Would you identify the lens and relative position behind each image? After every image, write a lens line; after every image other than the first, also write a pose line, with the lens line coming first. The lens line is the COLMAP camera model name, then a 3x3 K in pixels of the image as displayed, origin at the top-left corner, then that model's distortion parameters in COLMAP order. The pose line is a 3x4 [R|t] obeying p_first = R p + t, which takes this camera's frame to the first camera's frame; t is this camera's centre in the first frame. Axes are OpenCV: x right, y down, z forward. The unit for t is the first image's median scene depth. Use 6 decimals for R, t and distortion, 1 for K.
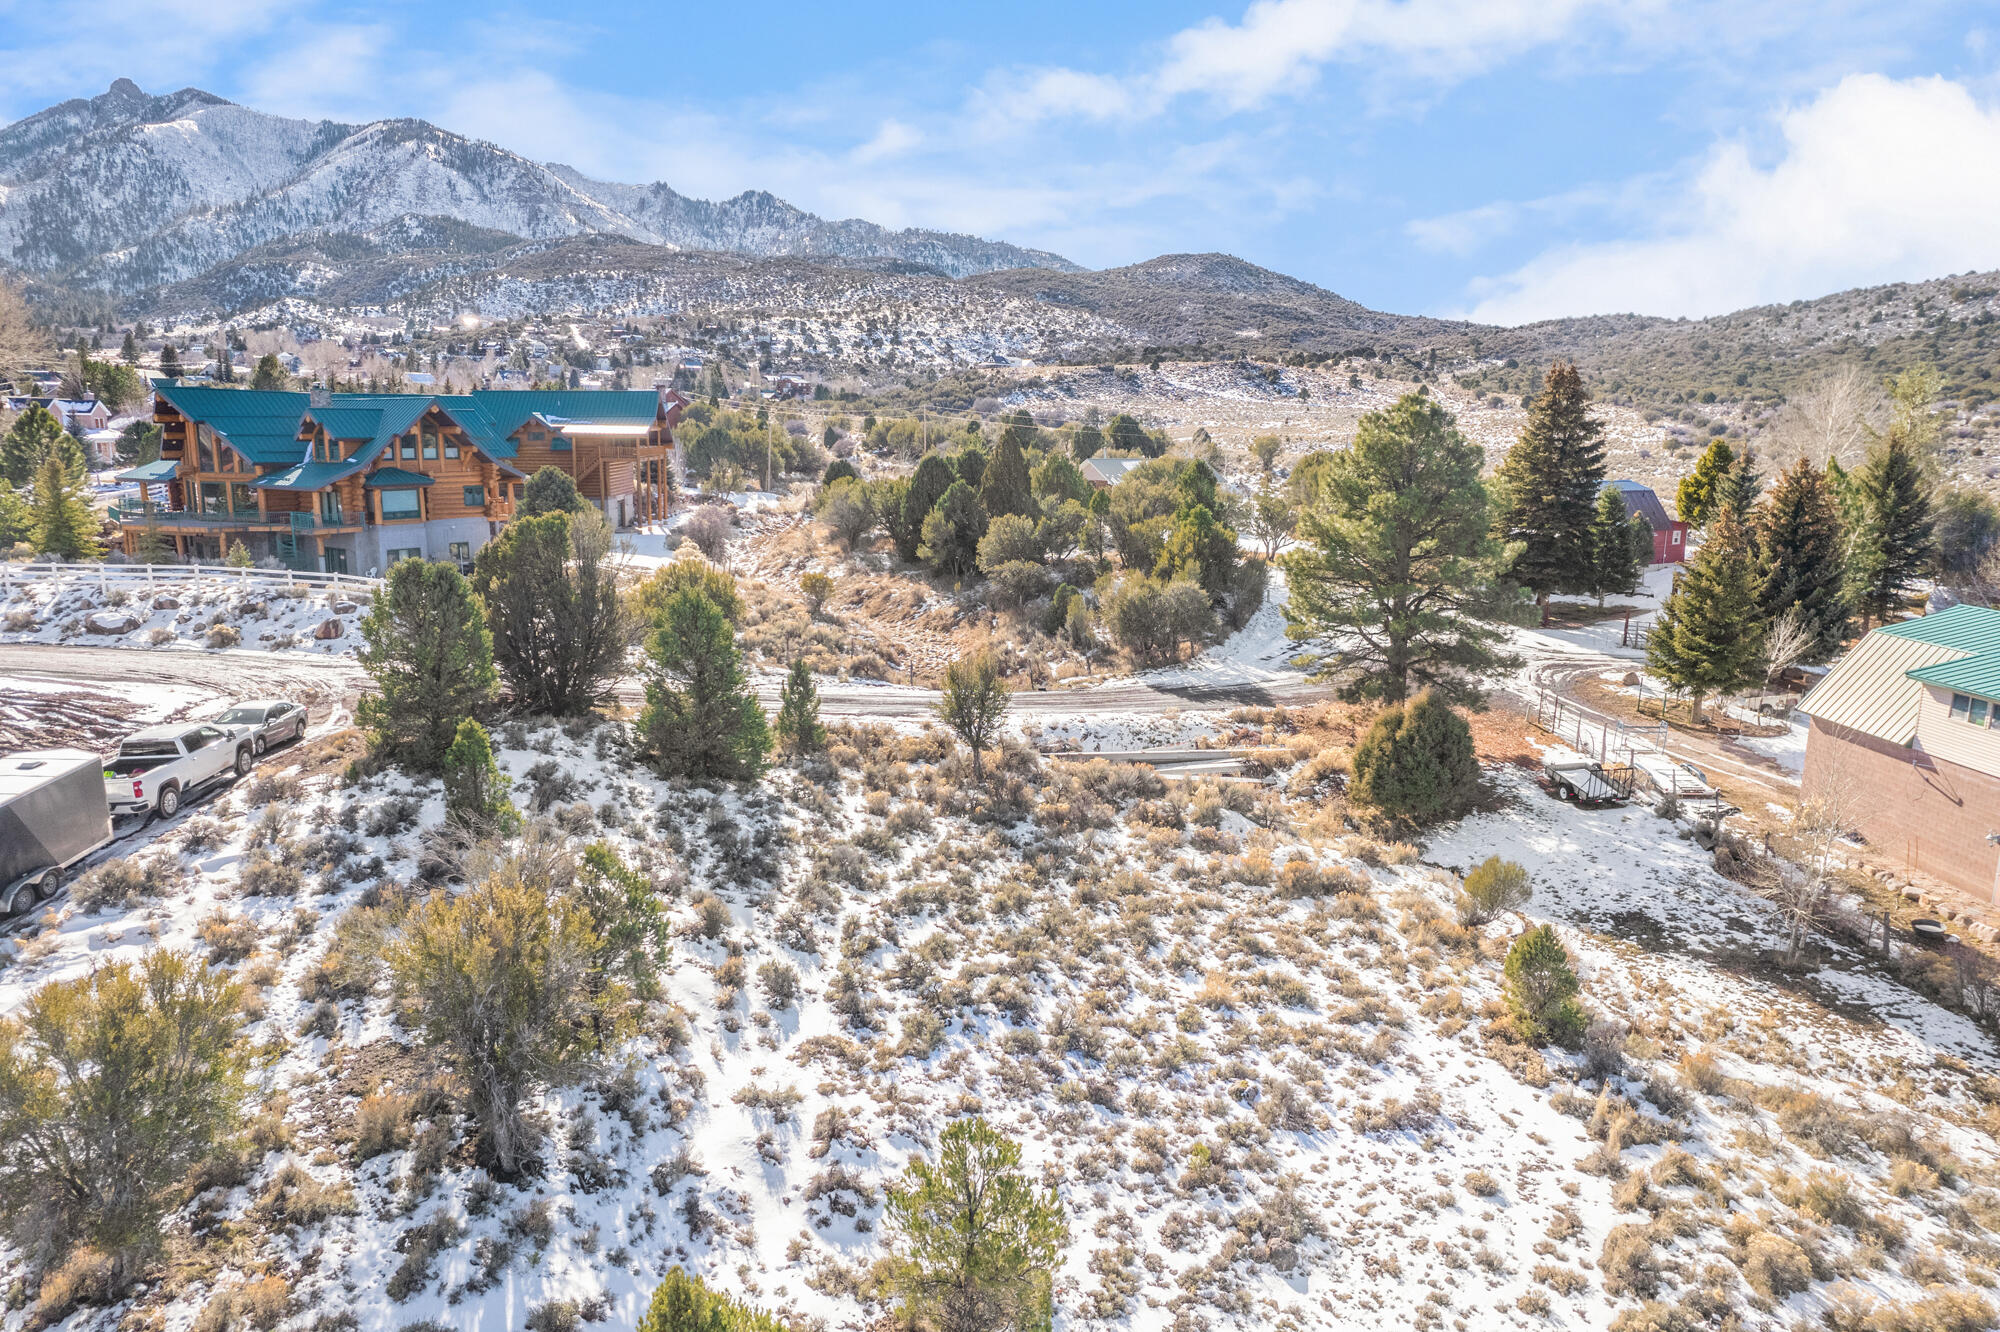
lens RADIAL K [[1280.2, 0, 1007.6], [0, 1280.2, 668.6], [0, 0, 1]] dist [-0.077127, 0.075686]
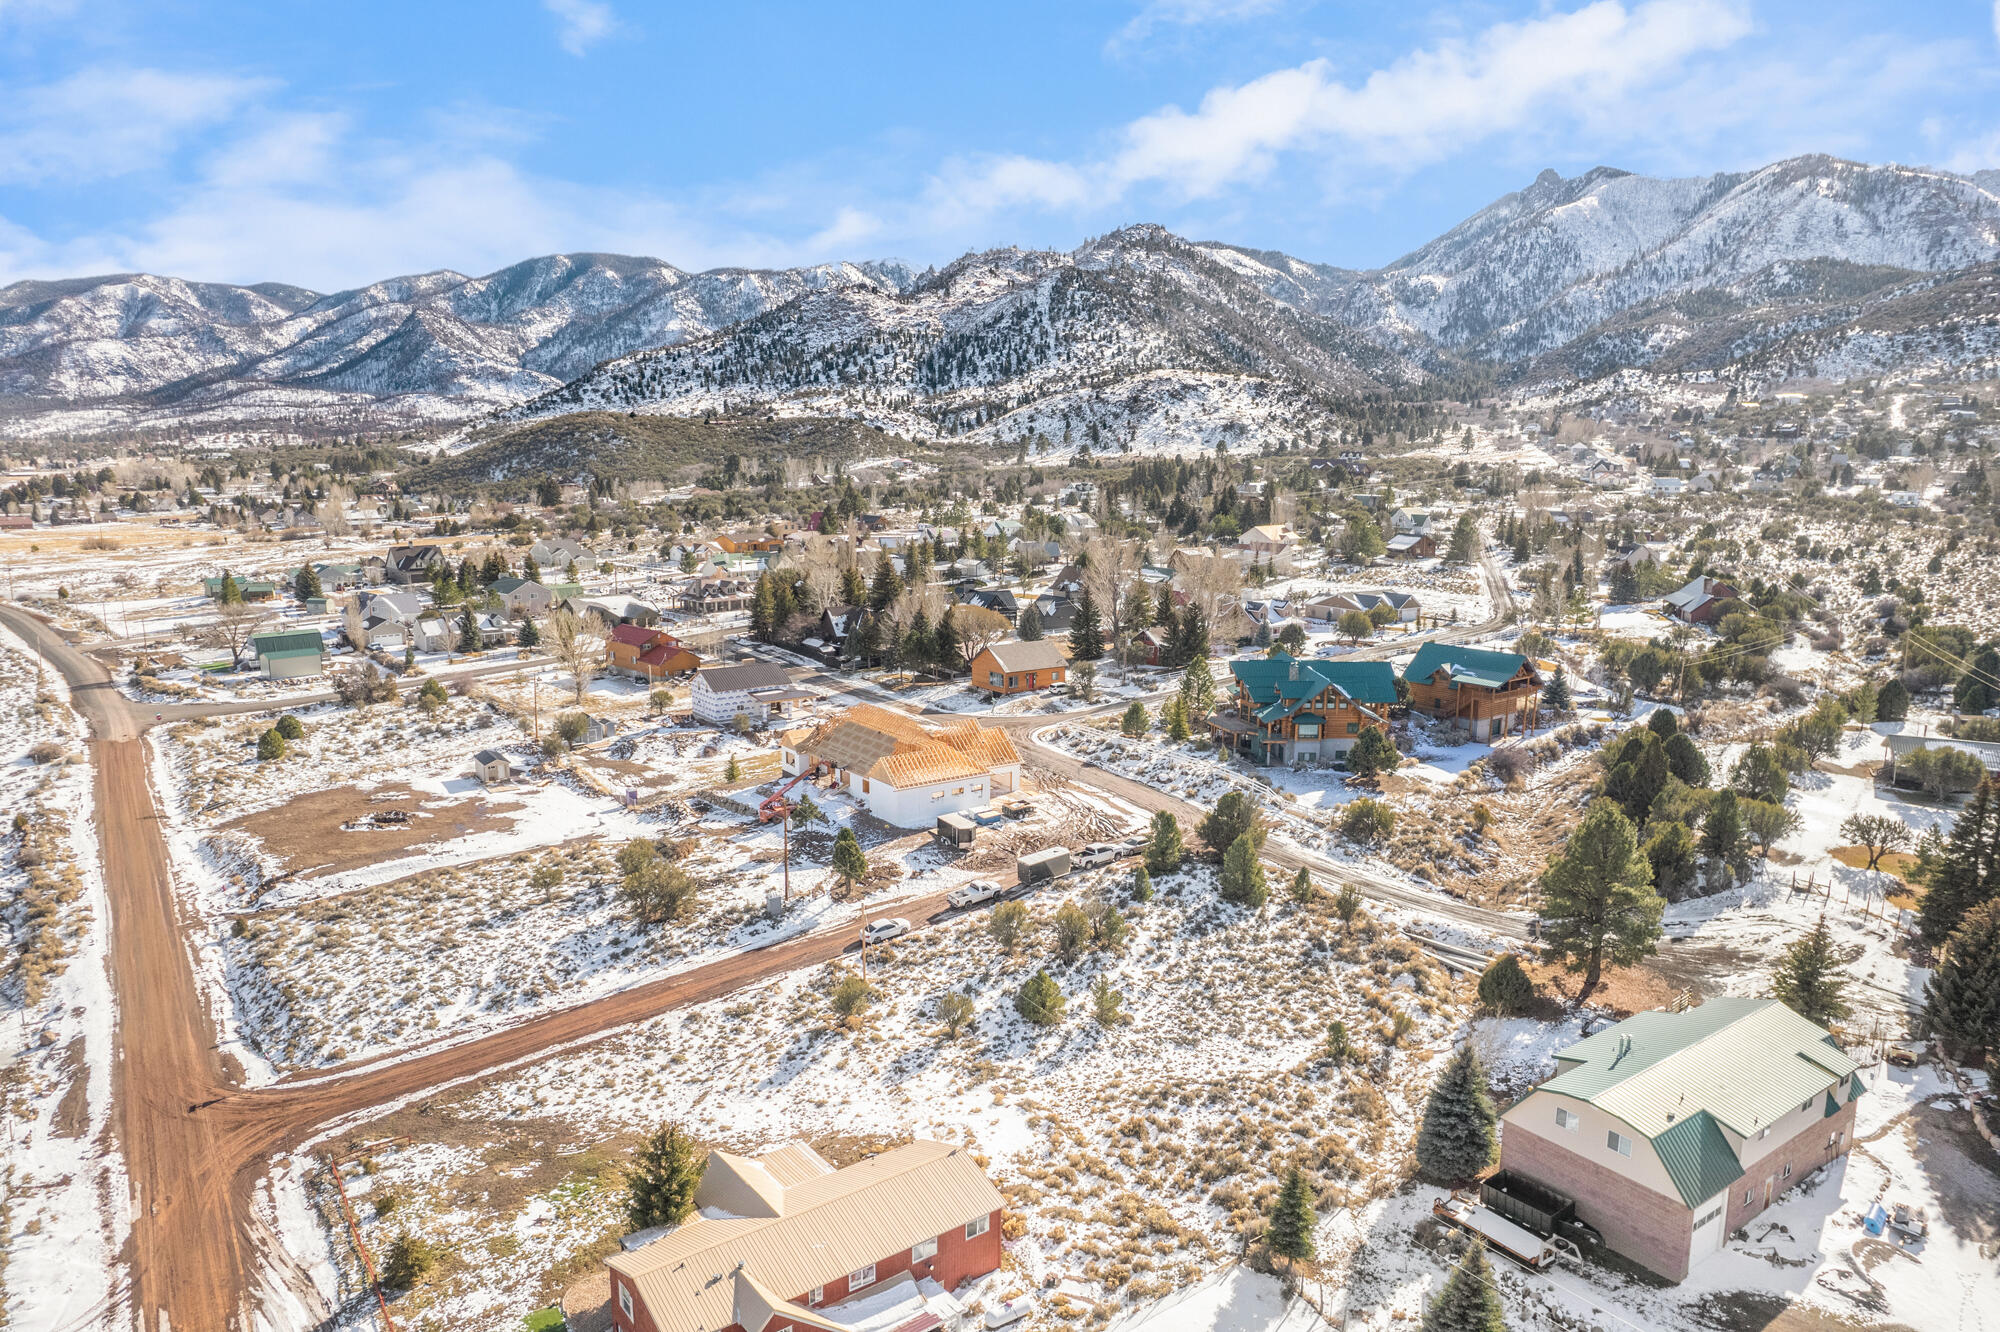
lens RADIAL K [[1280.2, 0, 1007.6], [0, 1280.2, 668.6], [0, 0, 1]] dist [-0.077127, 0.075686]
pose [[0.560694, 0.132201, -0.817402, 1.462944], [-0.155472, 0.986423, 0.052892, -0.419430], [0.813296, 0.097426, 0.573635, -0.939426]]
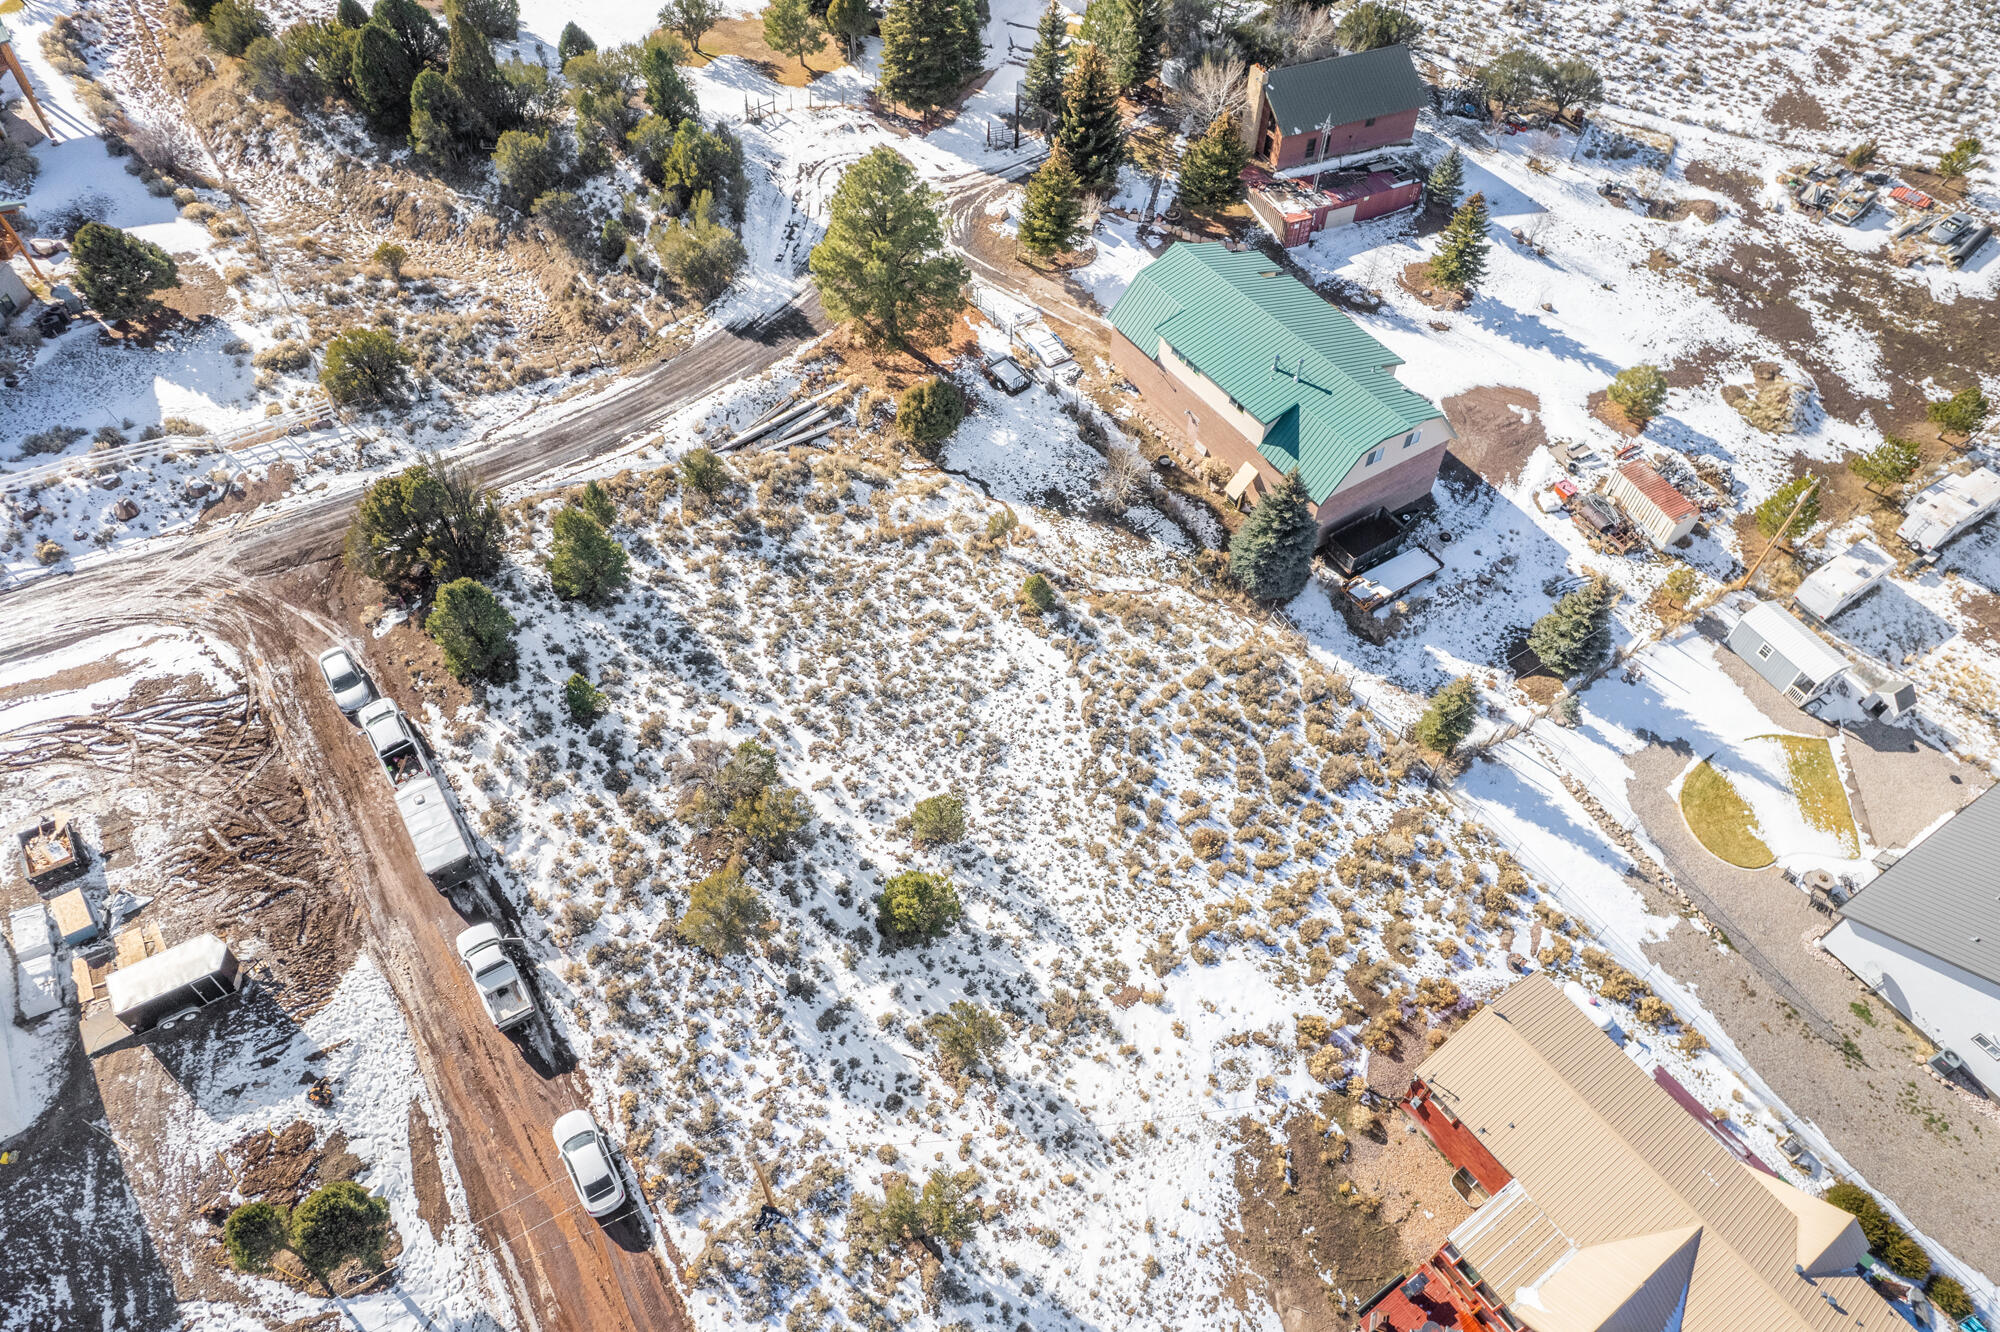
lens RADIAL K [[1280.2, 0, 1007.6], [0, 1280.2, 668.6], [0, 0, 1]] dist [-0.077127, 0.075686]
pose [[0.852665, -0.403282, 0.332154, -0.327392], [0.091434, 0.741124, 0.665112, -0.815955], [-0.514395, -0.536748, 0.668805, -0.460617]]
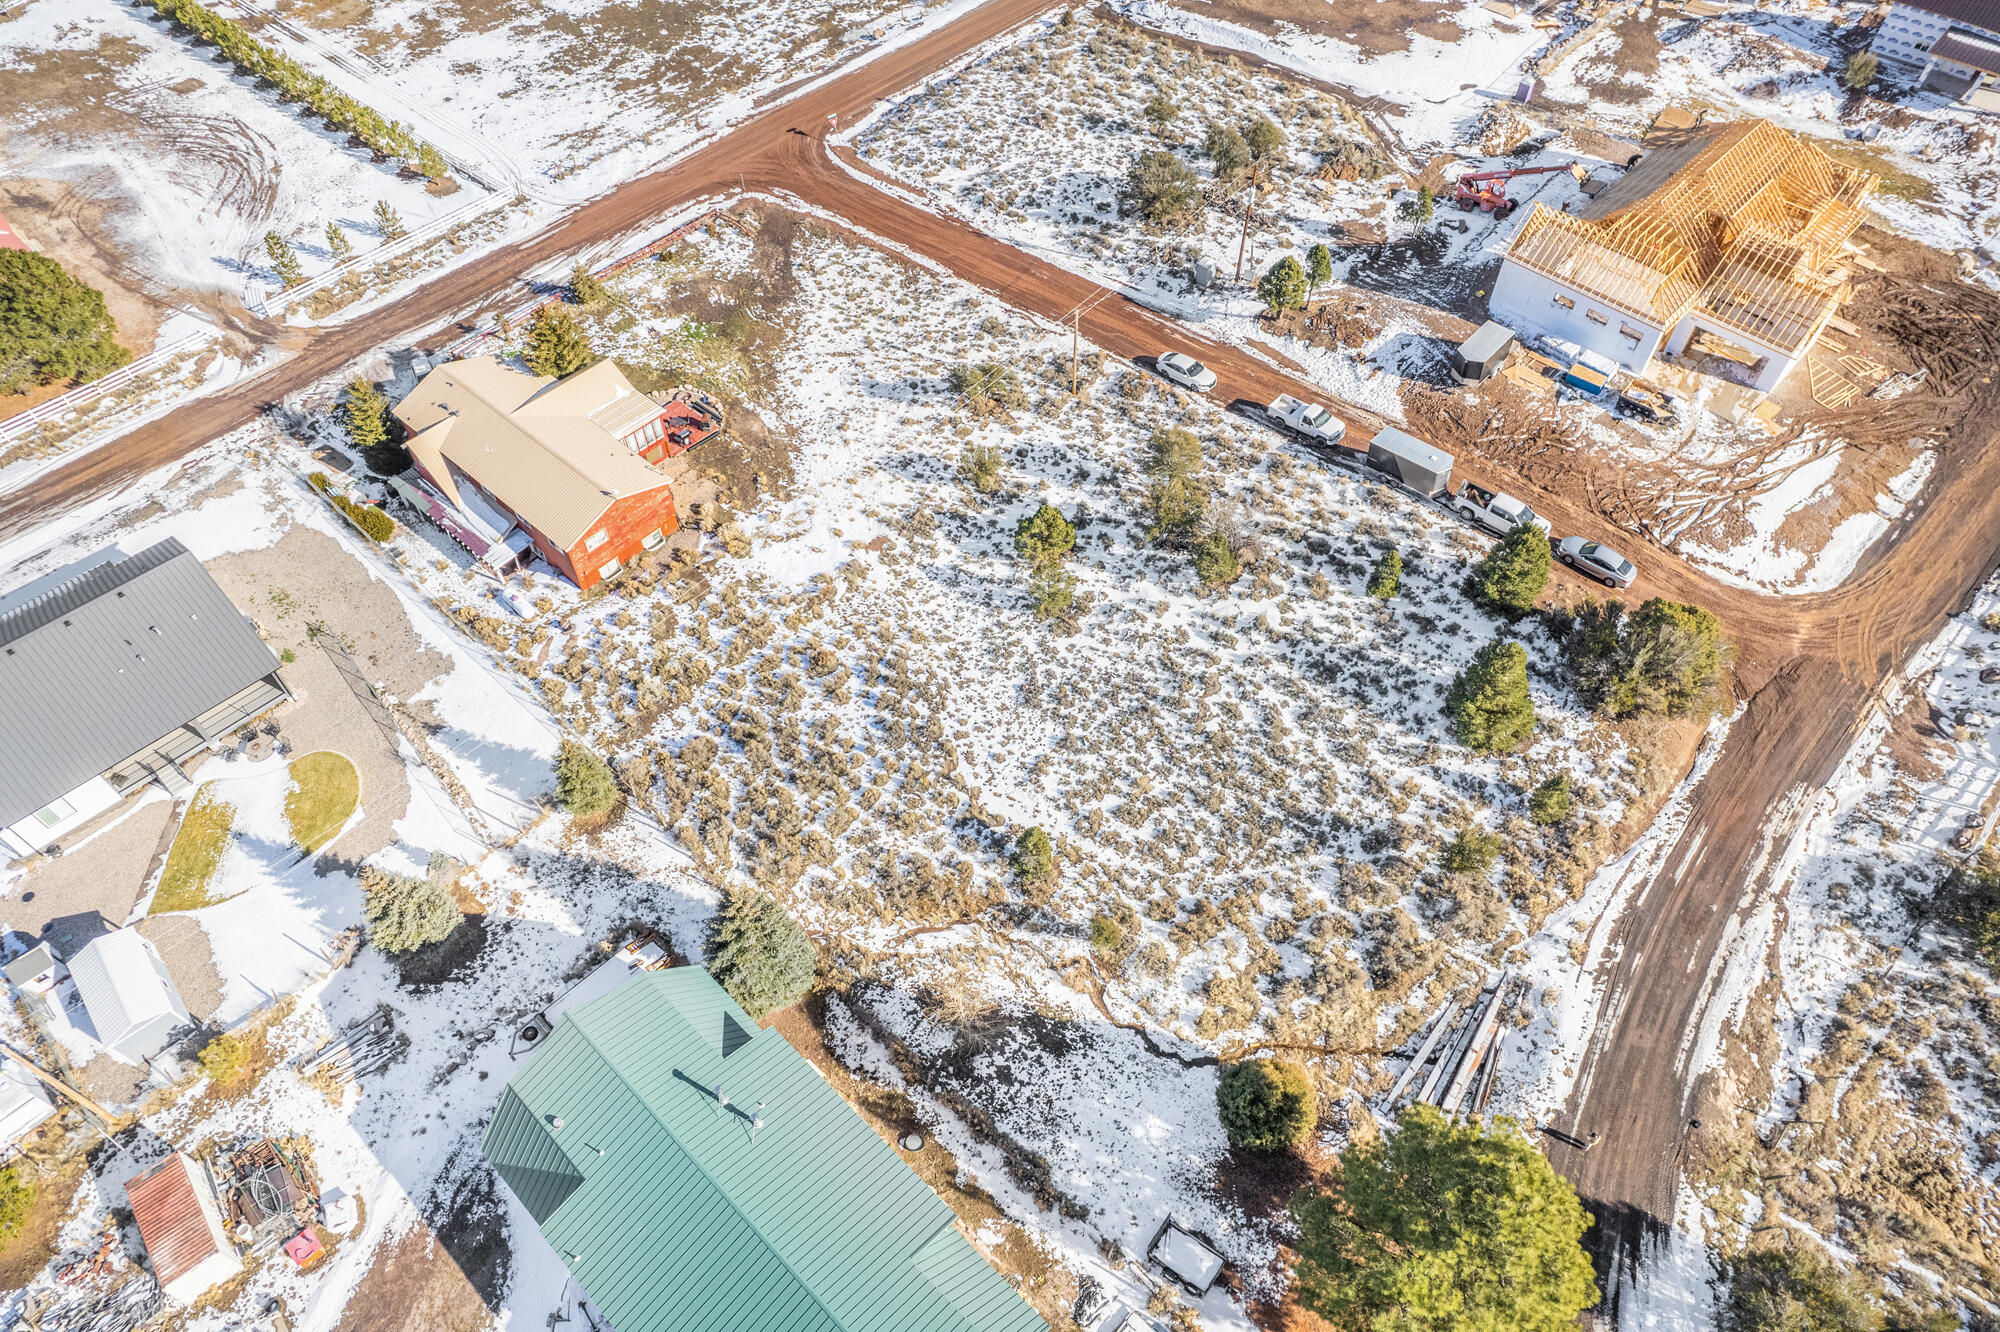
lens RADIAL K [[1280.2, 0, 1007.6], [0, 1280.2, 668.6], [0, 0, 1]] dist [-0.077127, 0.075686]
pose [[-0.710587, 0.539408, -0.451779, 0.787140], [-0.145134, 0.515912, 0.844257, -1.089041], [0.688478, 0.665487, -0.288314, 0.857271]]
